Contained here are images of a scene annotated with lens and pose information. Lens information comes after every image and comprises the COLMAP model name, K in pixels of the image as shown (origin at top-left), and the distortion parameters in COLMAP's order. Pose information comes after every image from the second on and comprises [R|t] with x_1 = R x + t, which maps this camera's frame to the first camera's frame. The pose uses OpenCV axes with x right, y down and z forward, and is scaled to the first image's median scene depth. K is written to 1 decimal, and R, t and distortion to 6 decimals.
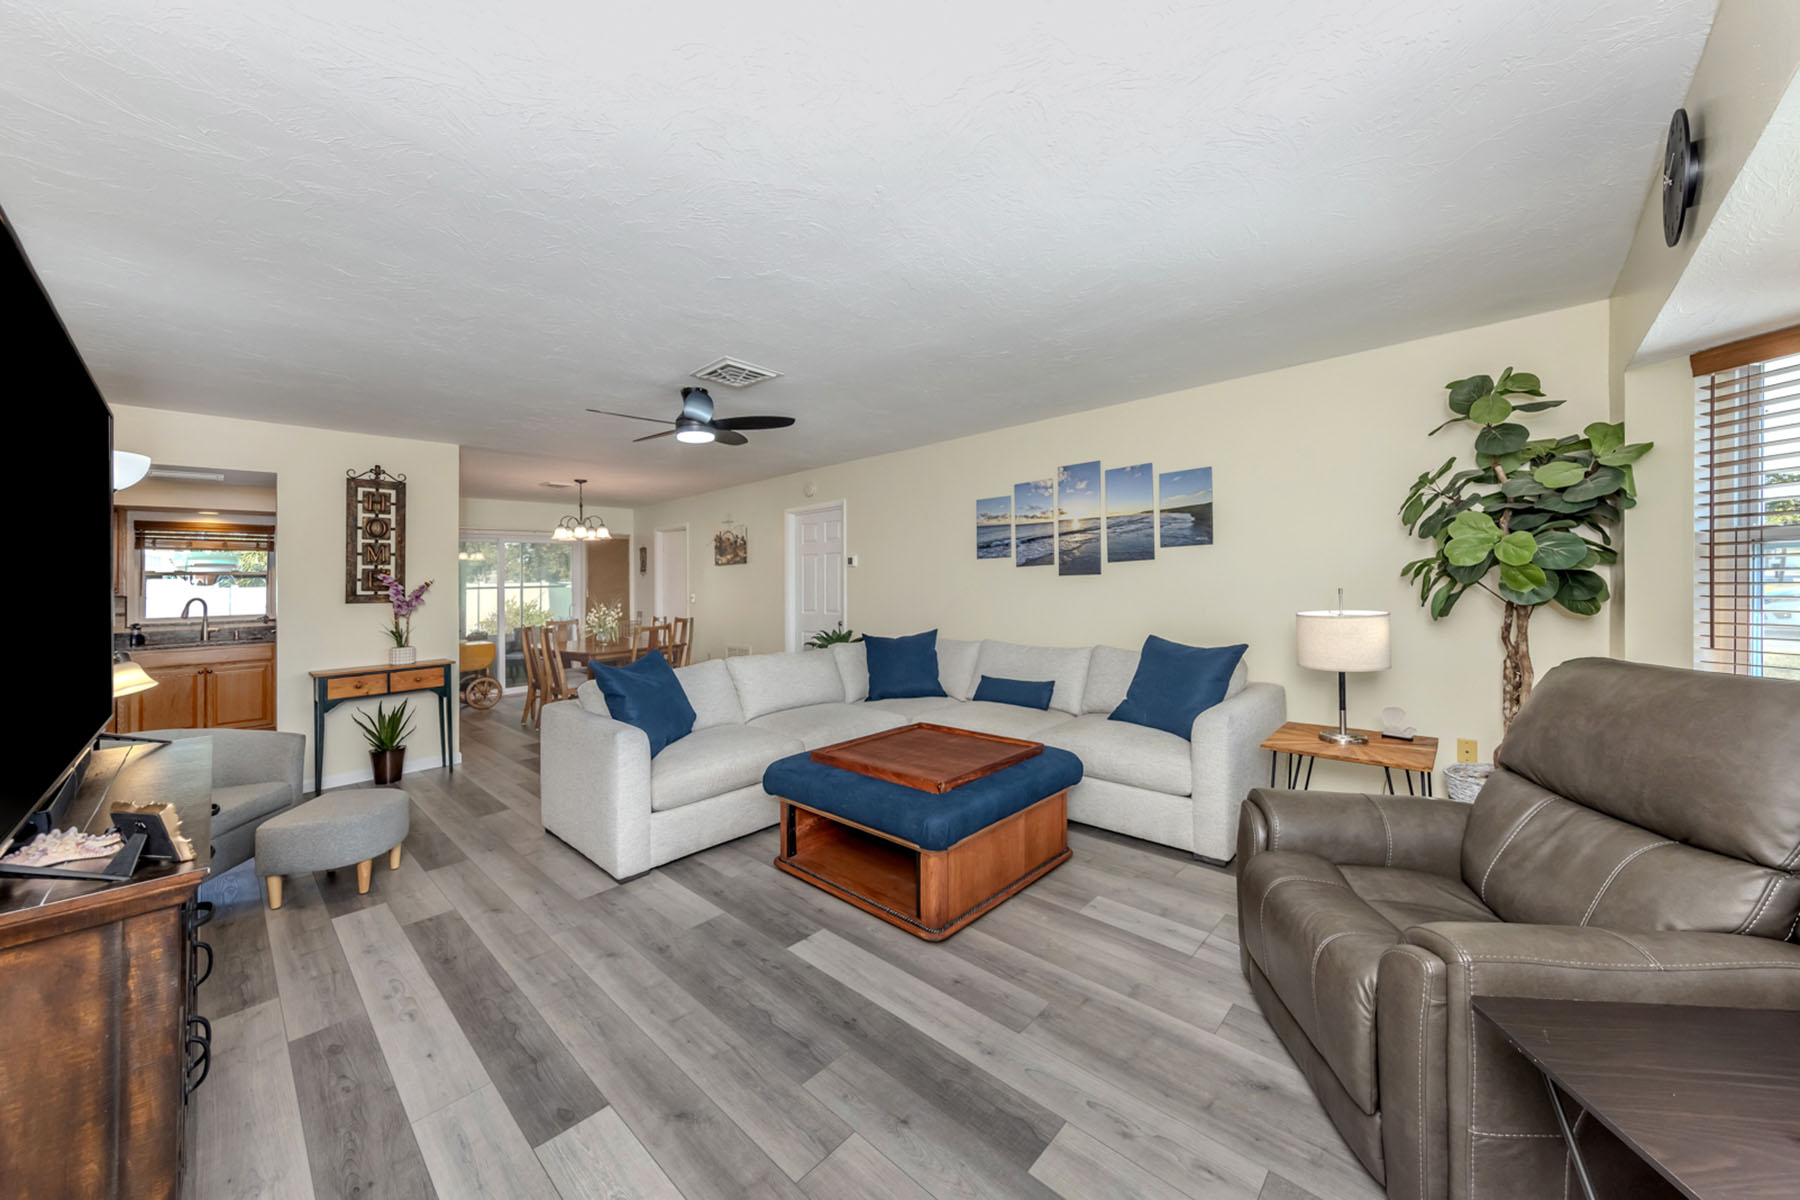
lens RADIAL K [[641.9, 0, 896.3], [0, 641.9, 573.4], [0, 0, 1]] dist [0.004954, -0.000348]
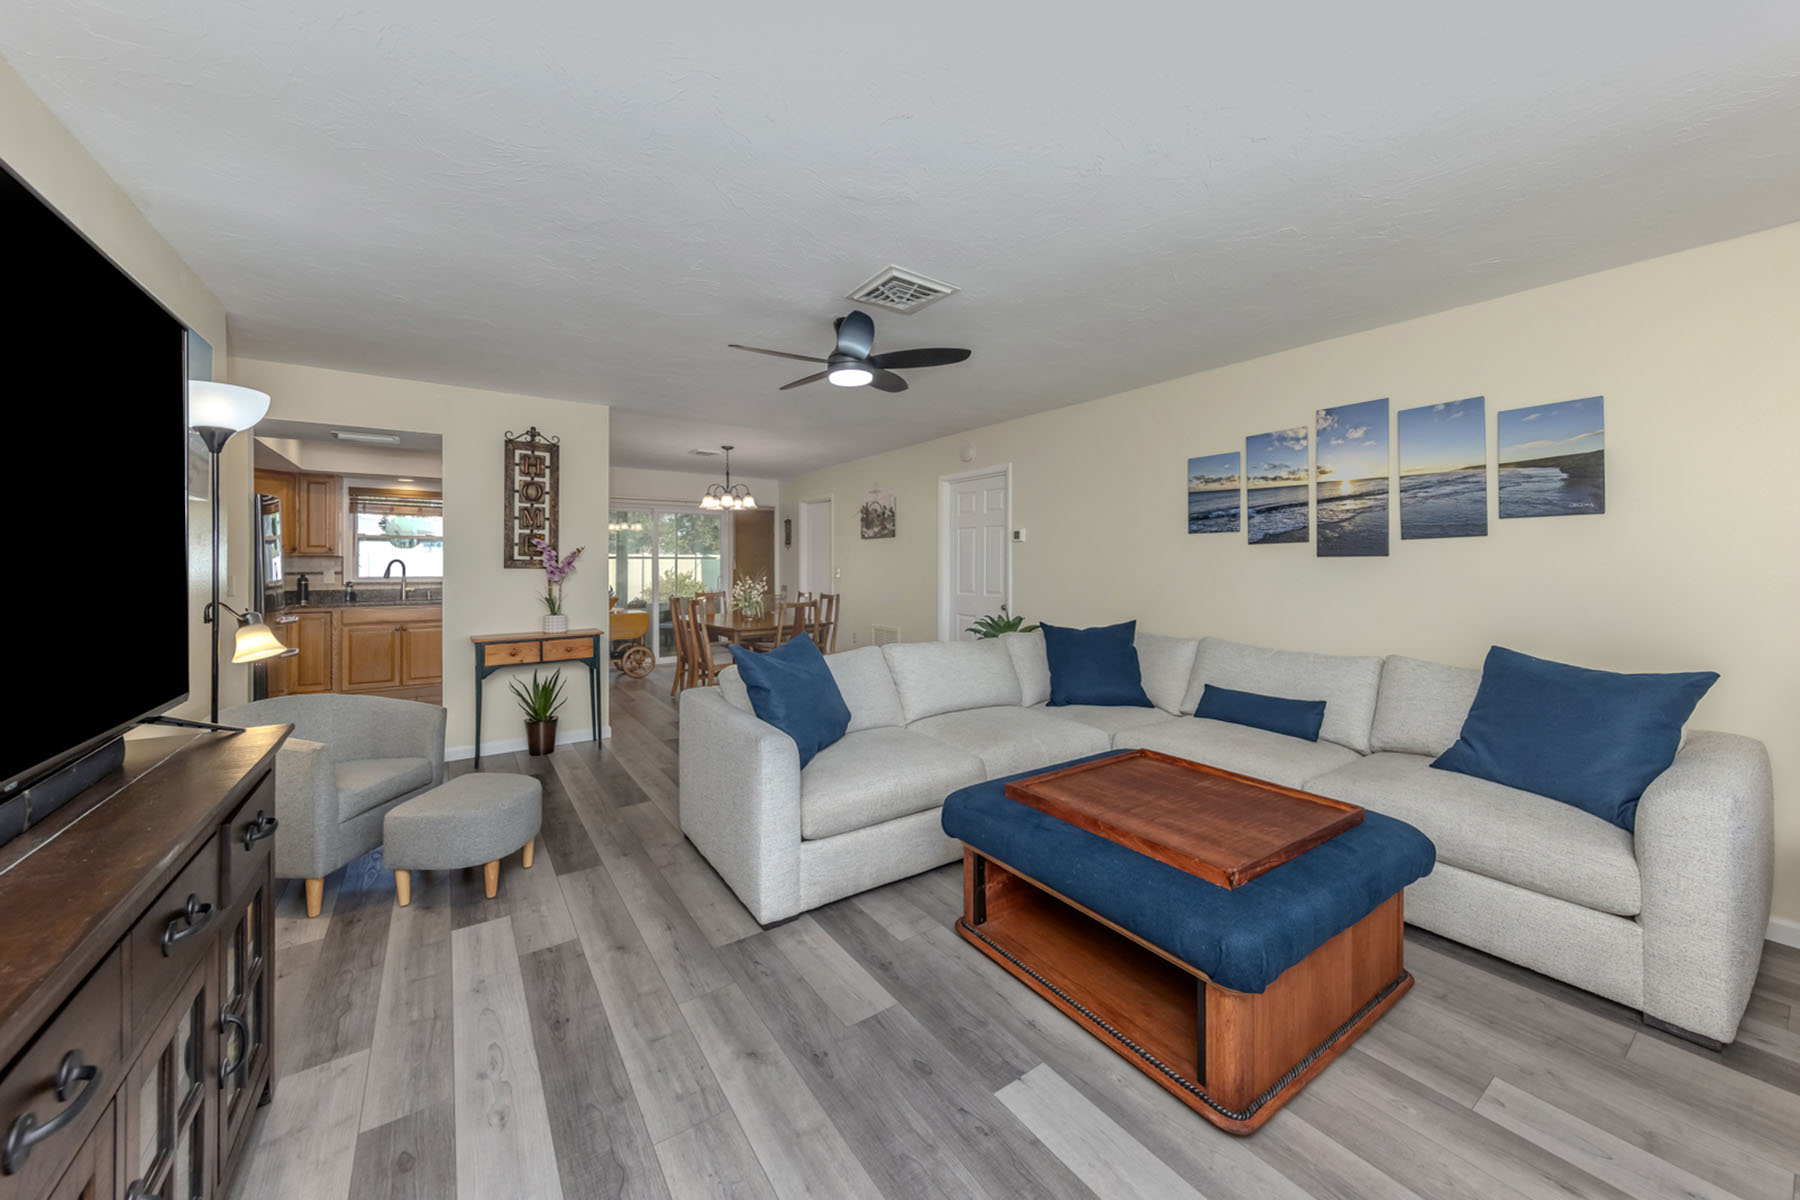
lens RADIAL K [[644.5, 0, 889.4], [0, 644.5, 590.1], [0, 0, 1]] dist [0.010622, -0.000156]
pose [[0.976712, 0.033796, -0.211874, -0.081485], [-0.021427, 0.997944, 0.060409, 0.008598], [0.213480, -0.054463, 0.975428, 0.183725]]
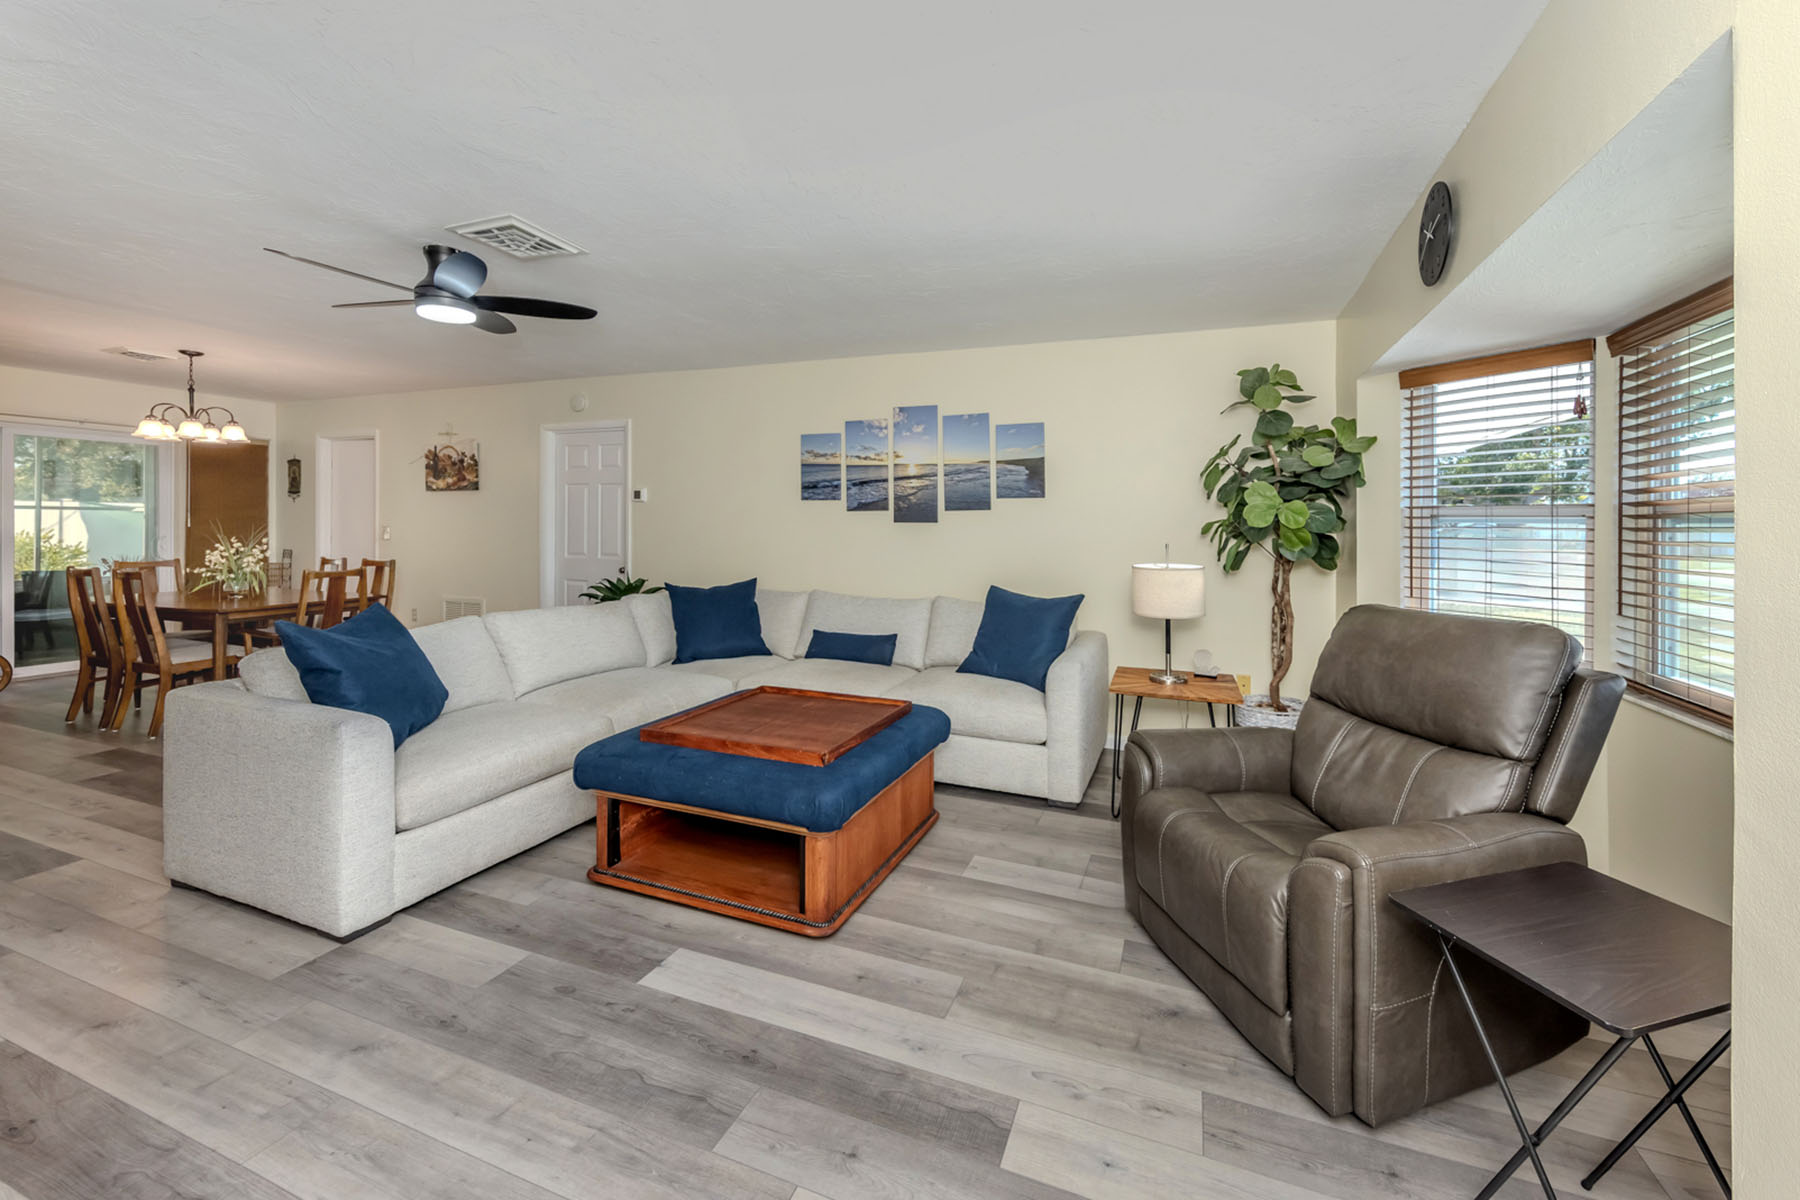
lens RADIAL K [[693.0, 0, 936.9], [0, 693.0, 522.0], [0, 0, 1]] dist [0.010944, -0.003537]
pose [[0.918680, 0.039443, 0.393028, -0.103079], [-0.041320, 0.999139, -0.003686, 0.004824], [-0.392835, -0.012854, 0.919519, 0.043608]]
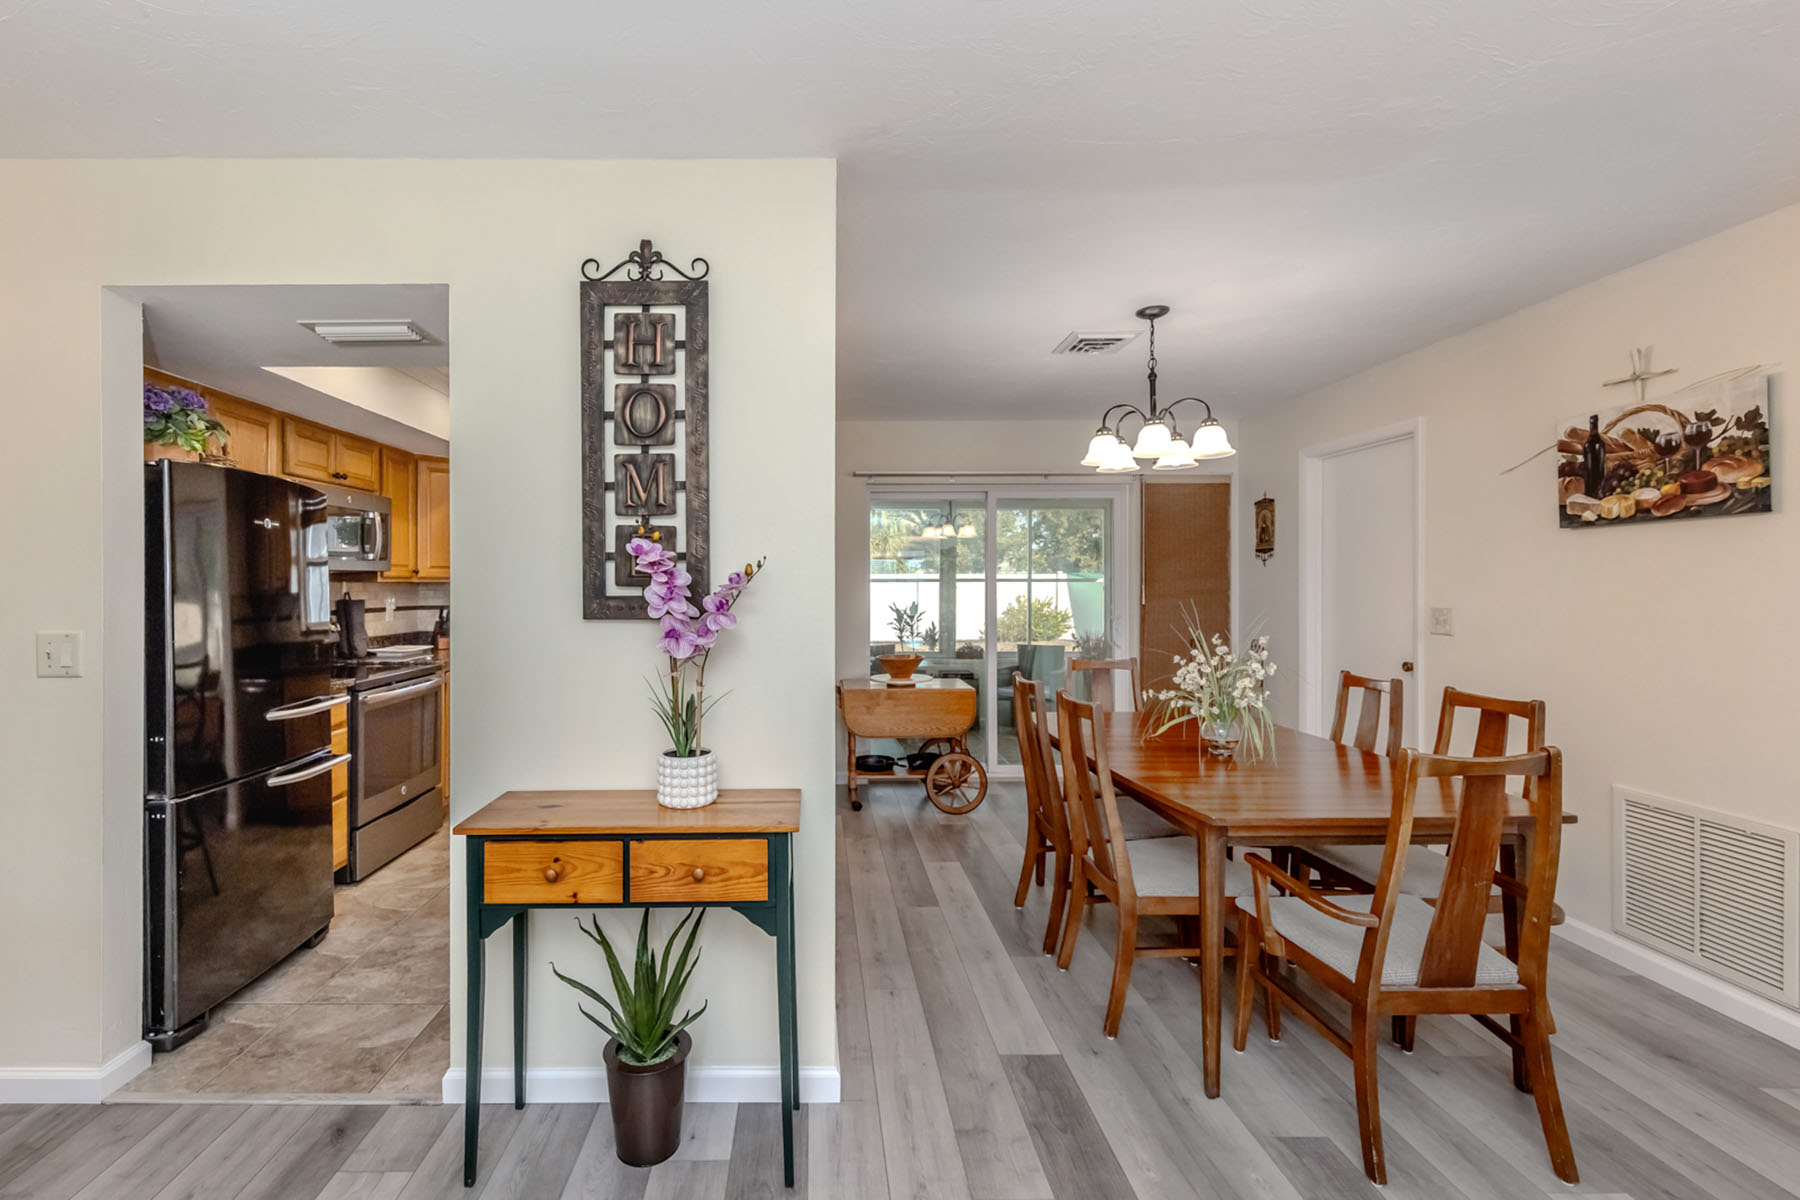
lens RADIAL K [[757.3, 0, 809.3], [0, 757.3, 589.0], [0, 0, 1]] dist [-0.000649, 0.000278]
pose [[0.682698, 0.030659, -0.730057, -0.507800], [-0.007710, 0.999366, 0.034759, 0.015086], [0.730660, -0.018101, 0.682502, 0.919800]]
